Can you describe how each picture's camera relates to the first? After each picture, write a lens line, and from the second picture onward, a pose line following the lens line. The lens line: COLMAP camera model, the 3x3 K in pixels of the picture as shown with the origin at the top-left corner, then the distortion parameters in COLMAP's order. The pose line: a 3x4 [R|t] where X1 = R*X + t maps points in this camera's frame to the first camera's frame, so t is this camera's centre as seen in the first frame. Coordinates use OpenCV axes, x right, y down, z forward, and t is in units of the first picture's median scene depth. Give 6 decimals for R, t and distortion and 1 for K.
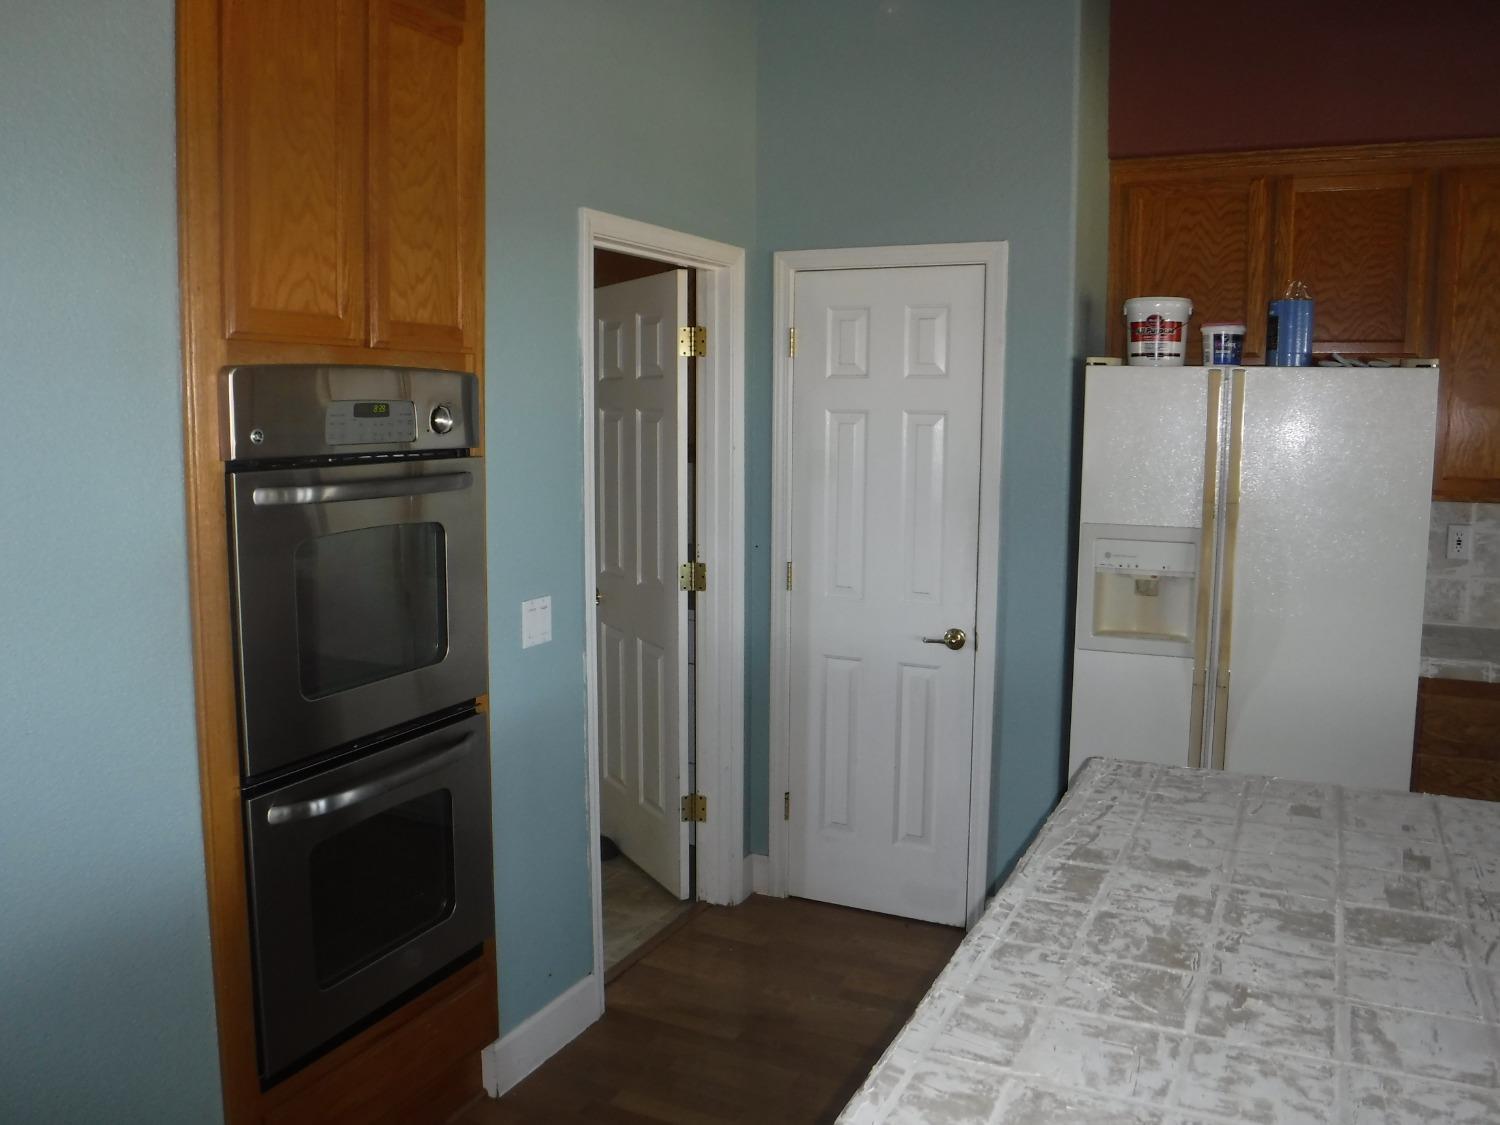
lens RADIAL K [[1230.8, 0, 726.3], [0, 1230.8, 528.7], [0, 0, 1]] dist [-0.101536, 0.034200]
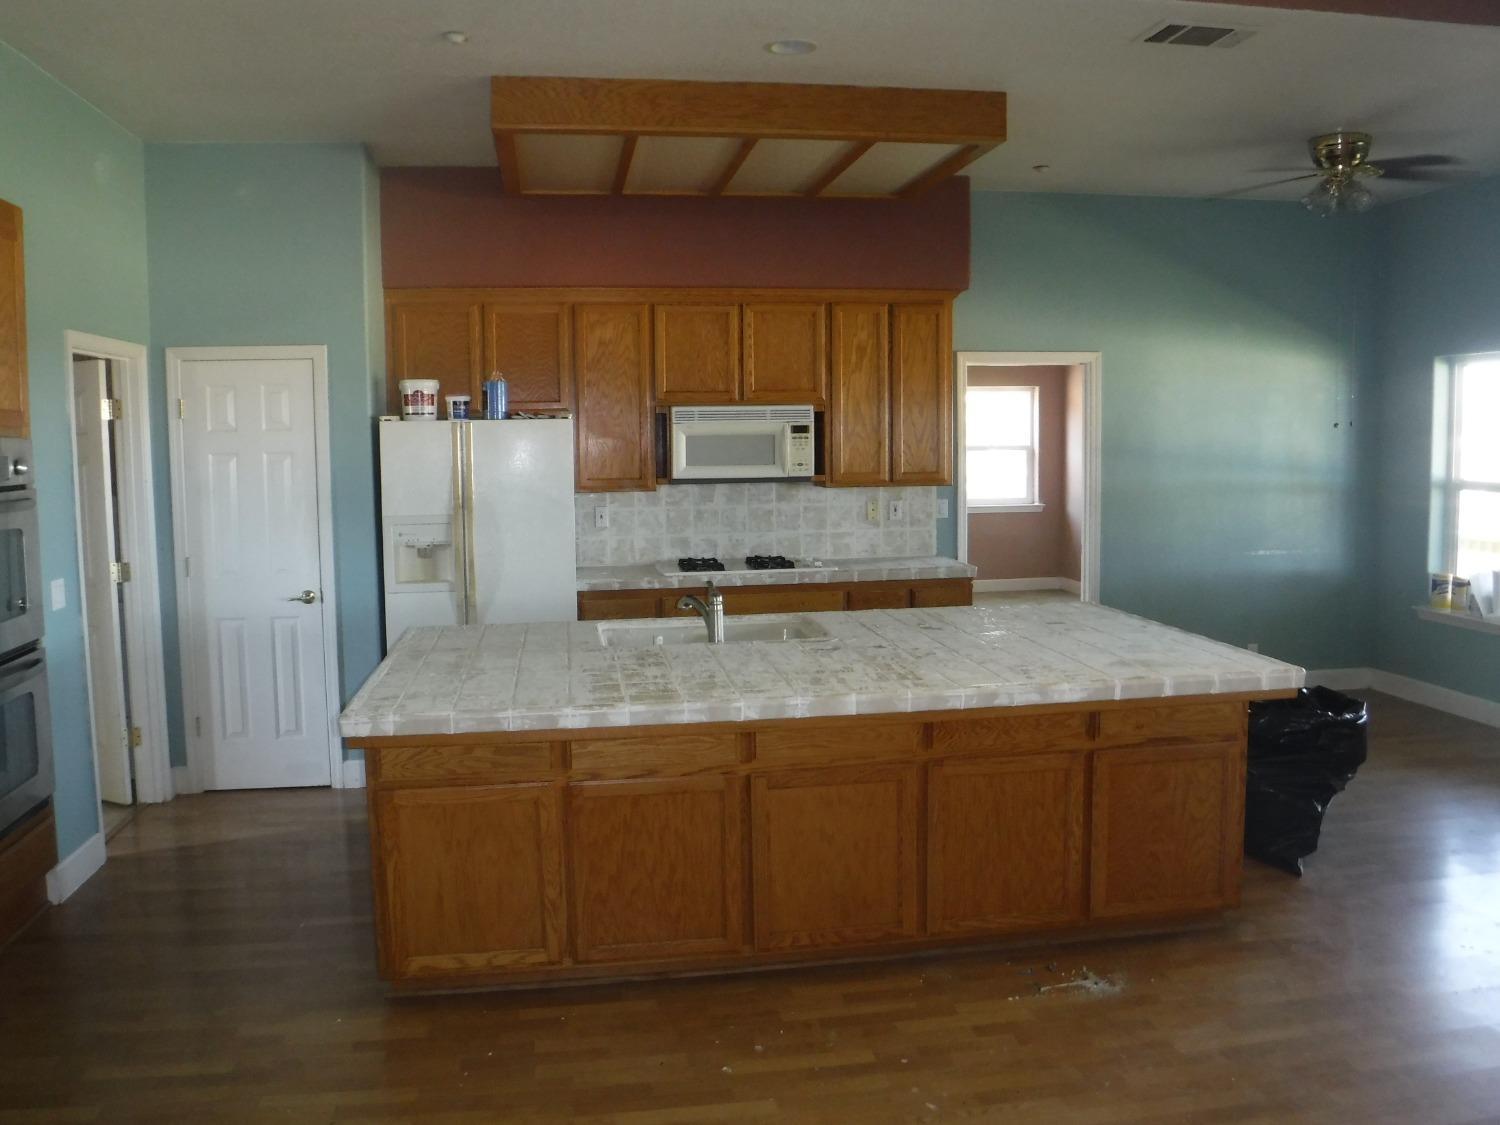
lens RADIAL K [[1230.8, 0, 742.6], [0, 1230.8, 548.3], [0, 0, 1]] dist [-0.101536, 0.034200]
pose [[0.819249, -0.070766, 0.569054, -0.263804], [0.077177, 0.996934, 0.012865, 0.056744], [-0.568220, 0.033378, 0.822199, -0.658619]]
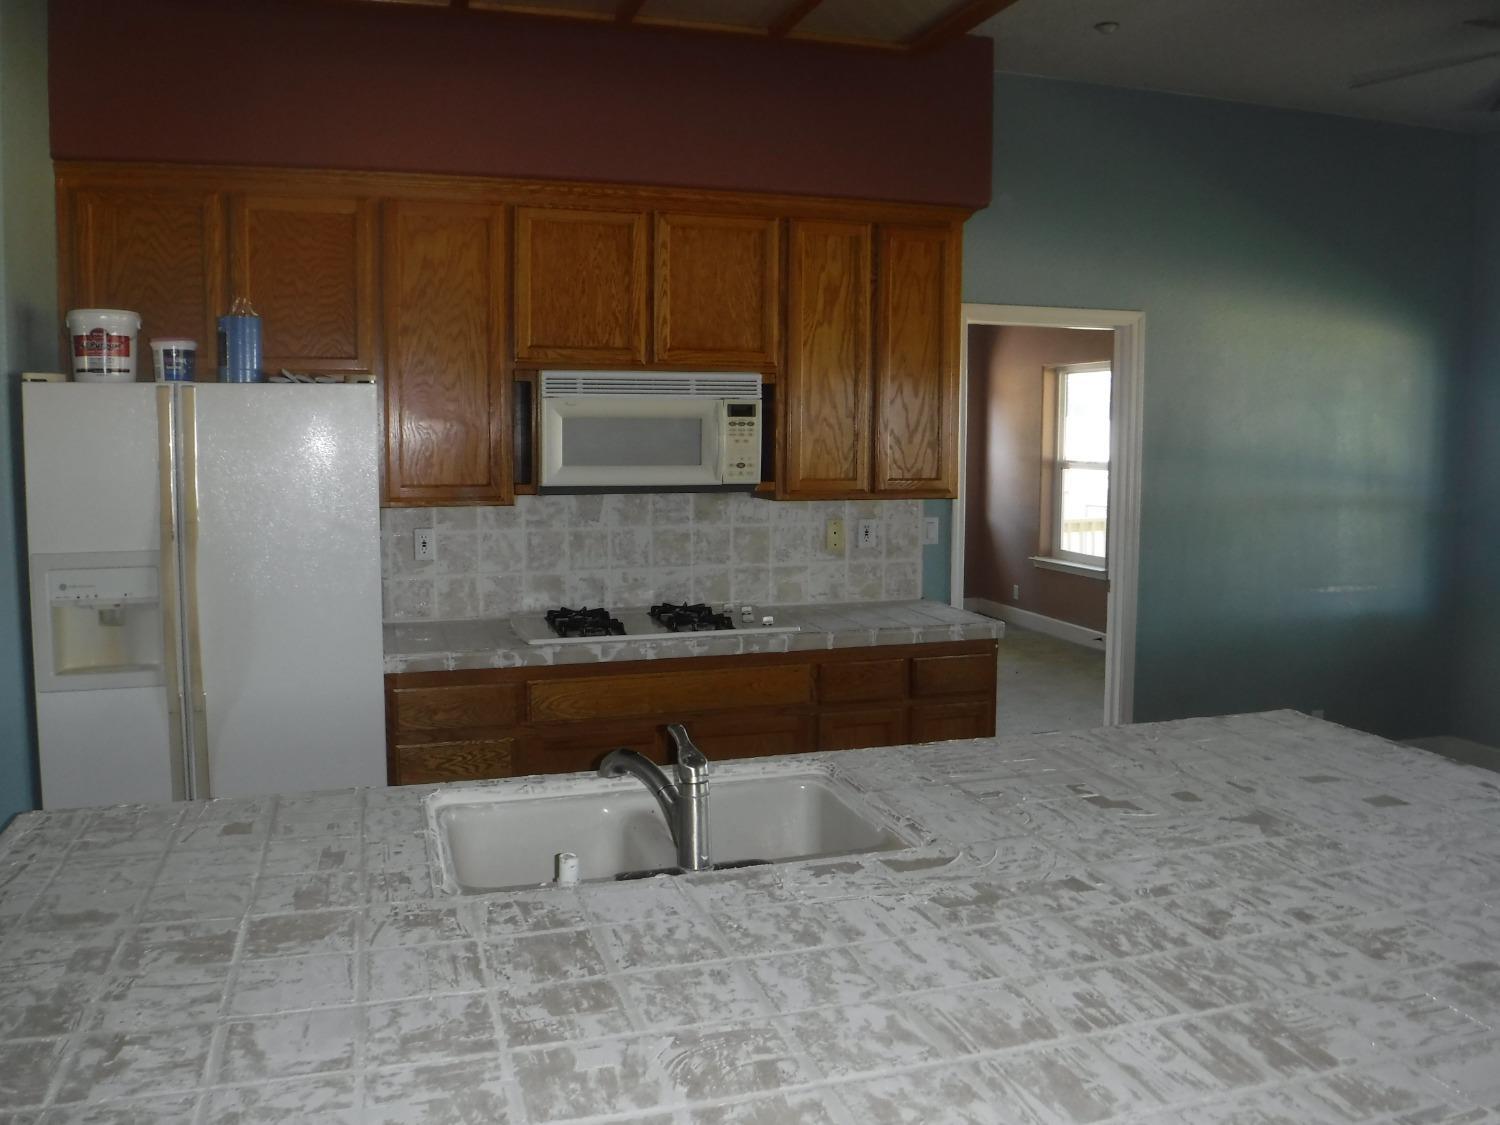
lens RADIAL K [[1230.8, 0, 745.2], [0, 1230.8, 551.9], [0, 0, 1]] dist [-0.101536, 0.034200]
pose [[0.723005, -0.075363, 0.686719, 0.069657], [0.071405, 0.996860, 0.034221, 0.001008], [-0.687142, 0.024293, 0.726117, -0.014727]]
